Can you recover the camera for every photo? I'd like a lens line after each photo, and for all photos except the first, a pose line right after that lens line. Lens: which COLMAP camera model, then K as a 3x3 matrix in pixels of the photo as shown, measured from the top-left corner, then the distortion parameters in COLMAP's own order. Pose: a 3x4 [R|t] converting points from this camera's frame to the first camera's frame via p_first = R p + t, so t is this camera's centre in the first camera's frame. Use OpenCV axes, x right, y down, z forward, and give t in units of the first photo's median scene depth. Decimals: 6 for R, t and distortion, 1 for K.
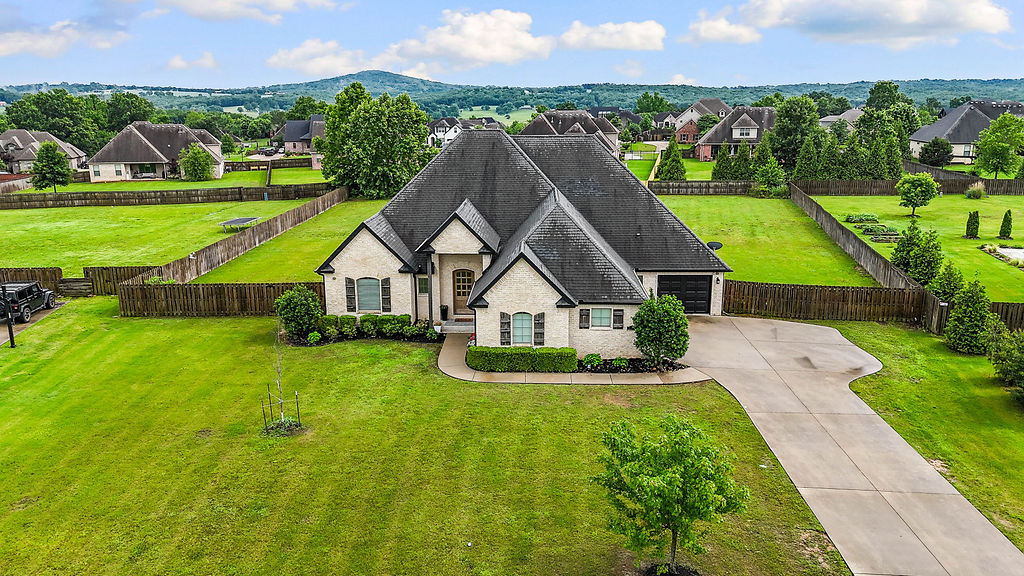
lens RADIAL K [[751.0, 0, 512.0], [0, 751.0, 288.0], [0, 0, 1]] dist [0.085221, -0.086372]
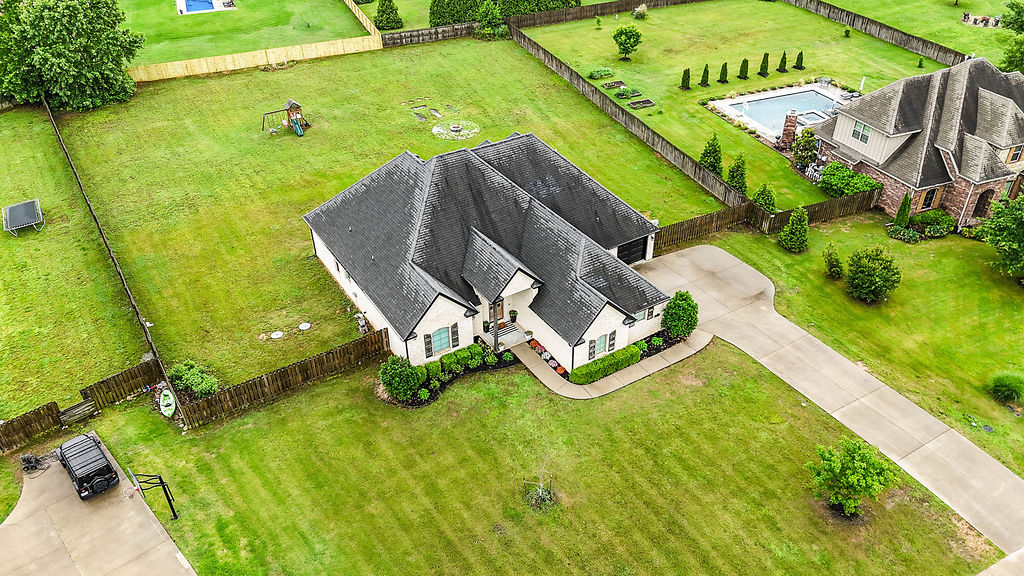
lens RADIAL K [[751.0, 0, 512.0], [0, 751.0, 288.0], [0, 0, 1]] dist [0.085221, -0.086372]
pose [[0.829826, -0.326223, 0.452733, -0.615424], [0.142726, 0.908411, 0.392962, -0.523164], [-0.539461, -0.261473, 0.800384, 0.011273]]
